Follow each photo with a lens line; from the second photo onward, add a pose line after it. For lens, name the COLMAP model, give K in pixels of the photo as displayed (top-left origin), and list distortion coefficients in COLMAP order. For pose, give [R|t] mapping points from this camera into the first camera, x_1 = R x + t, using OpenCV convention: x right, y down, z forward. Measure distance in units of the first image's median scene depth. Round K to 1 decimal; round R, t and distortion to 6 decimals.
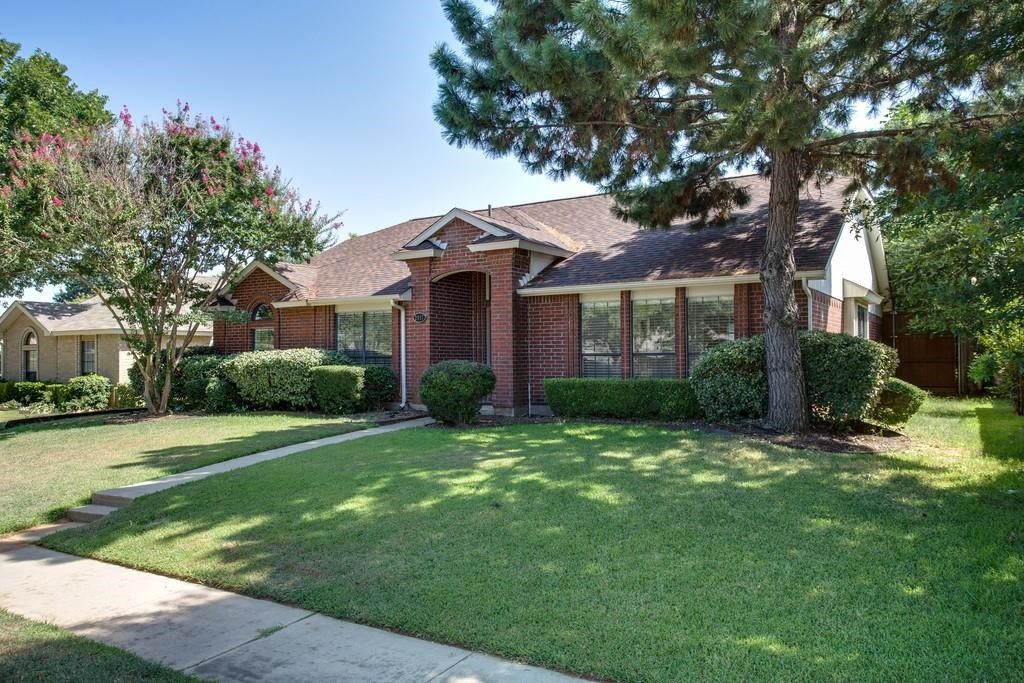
lens RADIAL K [[731.2, 0, 508.0], [0, 731.2, 343.0], [0, 0, 1]] dist [-0.003773, 0.001695]
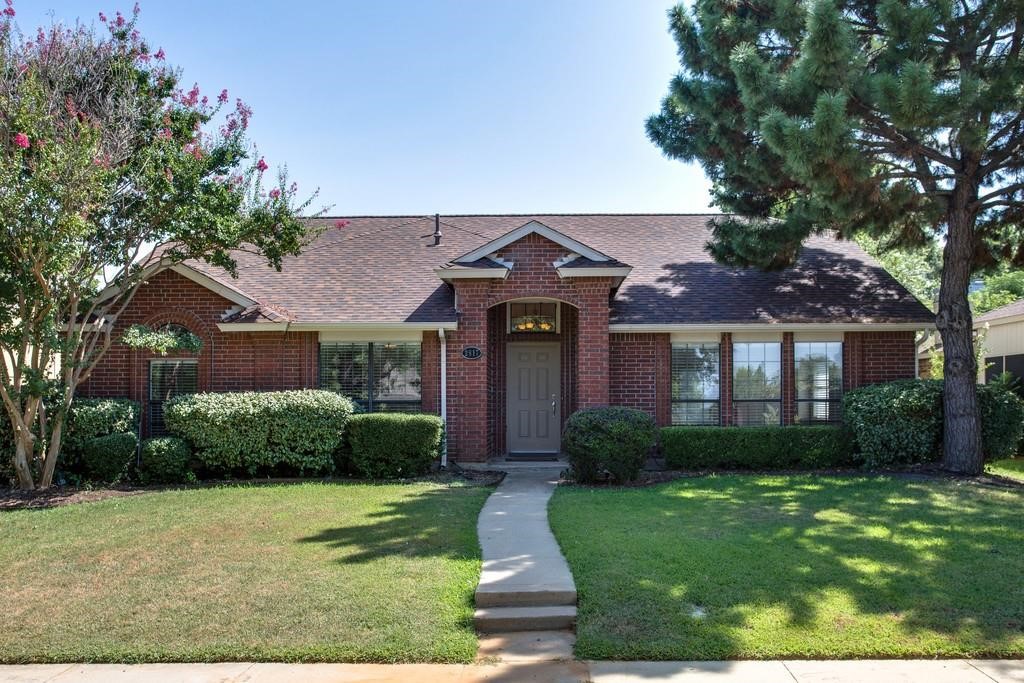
lens RADIAL K [[894.1, 0, 518.5], [0, 894.1, 399.6], [0, 0, 1]] dist [0.000896, 0.003610]
pose [[0.860573, 0.006050, 0.509292, -0.596904], [-0.012335, 0.999884, 0.008966, 0.006740], [-0.509178, -0.013998, 0.860547, 0.145203]]
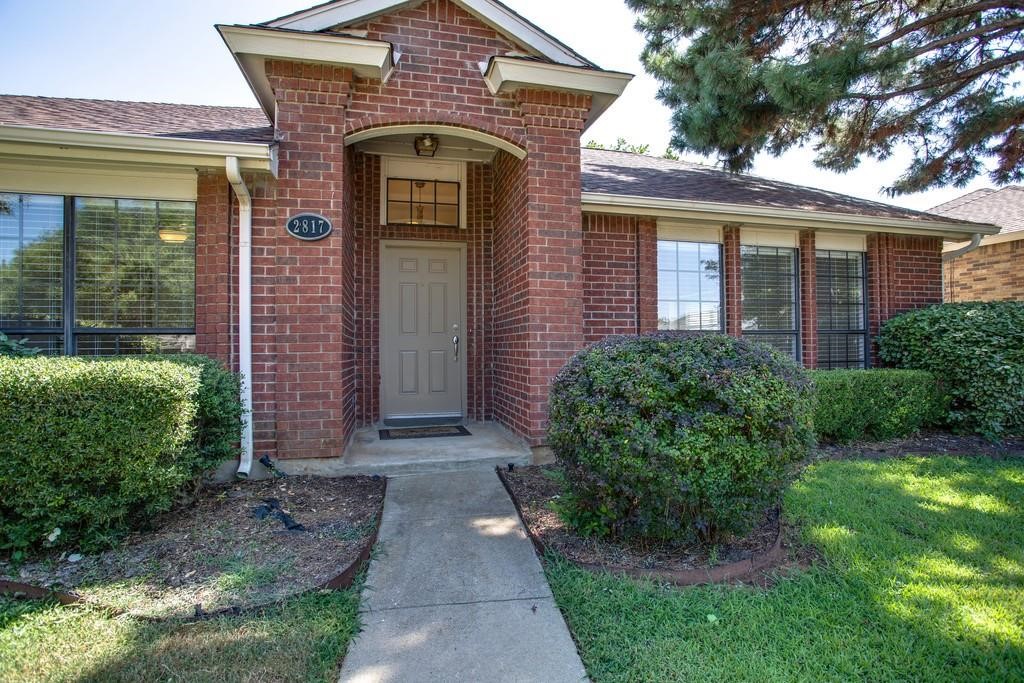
lens RADIAL K [[503.8, 0, 514.2], [0, 503.8, 341.7], [0, 0, 1]] dist [-0.053332, 0.016003]
pose [[0.692159, 0.008803, 0.721691, -0.241662], [-0.008623, 0.999955, -0.003927, 0.024993], [-0.721694, -0.003505, 0.692204, 0.783120]]
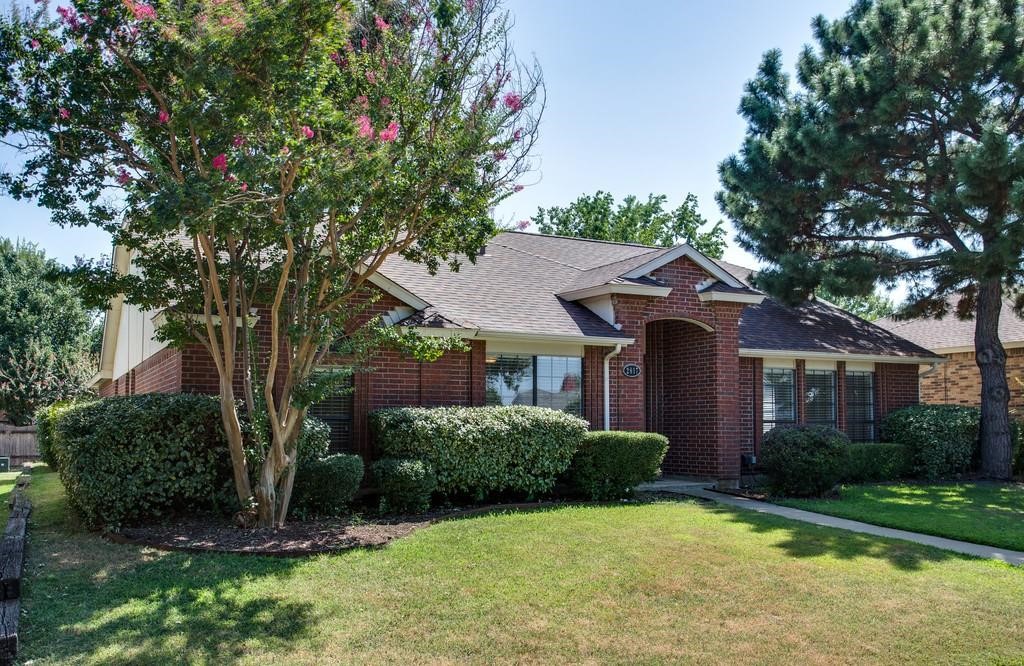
lens RADIAL K [[960.4, 0, 516.7], [0, 960.4, 379.7], [0, 0, 1]] dist [-0.001745, 0.000000]
pose [[0.503397, 0.052776, 0.862442, -1.113146], [-0.017234, 0.998548, -0.051046, 0.030486], [-0.863884, 0.010833, 0.503575, 0.617792]]
